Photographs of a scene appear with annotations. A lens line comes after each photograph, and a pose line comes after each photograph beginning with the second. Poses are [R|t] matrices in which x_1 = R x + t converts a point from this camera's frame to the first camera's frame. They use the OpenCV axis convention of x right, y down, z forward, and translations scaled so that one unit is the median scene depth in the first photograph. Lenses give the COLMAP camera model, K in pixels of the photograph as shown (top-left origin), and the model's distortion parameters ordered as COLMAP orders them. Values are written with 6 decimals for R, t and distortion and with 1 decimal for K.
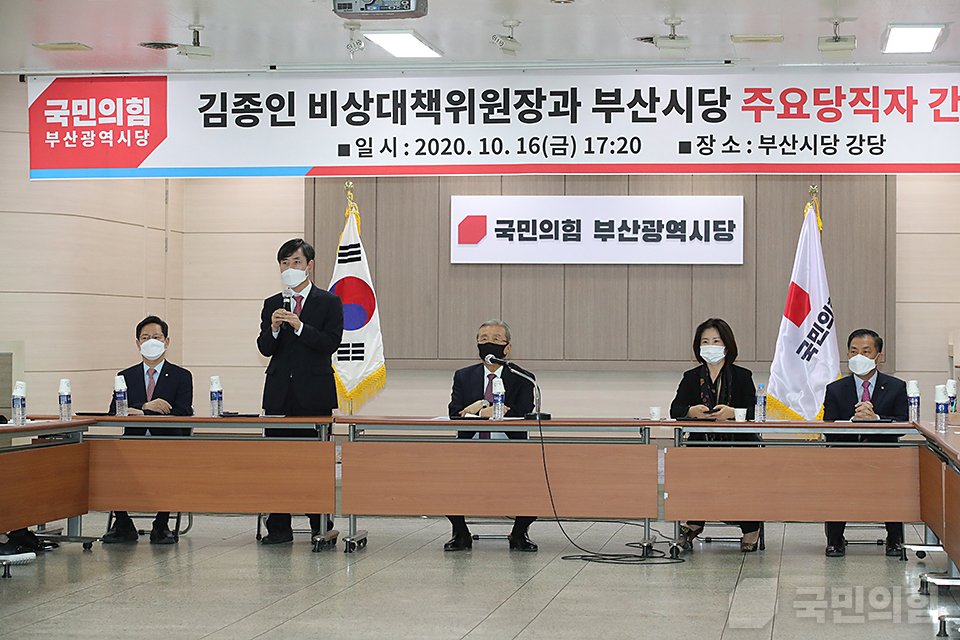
lens RADIAL K [[2719.3, 0, 446.7], [0, 2719.3, 330.1], [0, 0, 1]] dist [-0.082066, 0.000000]
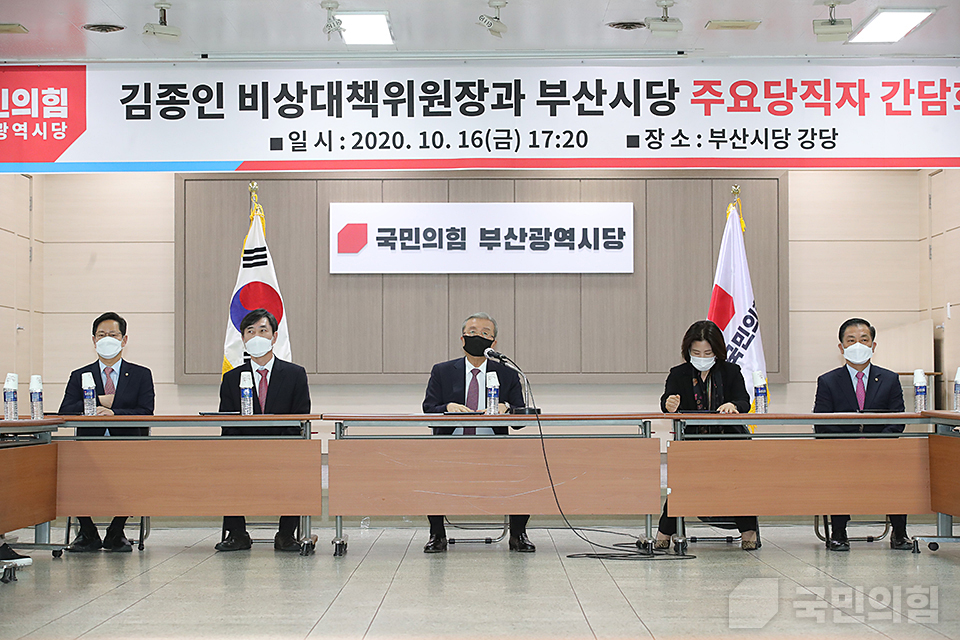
lens RADIAL K [[2817.8, 0, 474.1], [0, 2817.8, 323.1], [0, 0, 1]] dist [-0.041616, 0.000000]
pose [[0.990694, -0.004588, 0.136033, -0.103272], [0.007699, 0.999721, -0.022352, 0.019286], [-0.135892, 0.023191, 0.990452, 0.011888]]
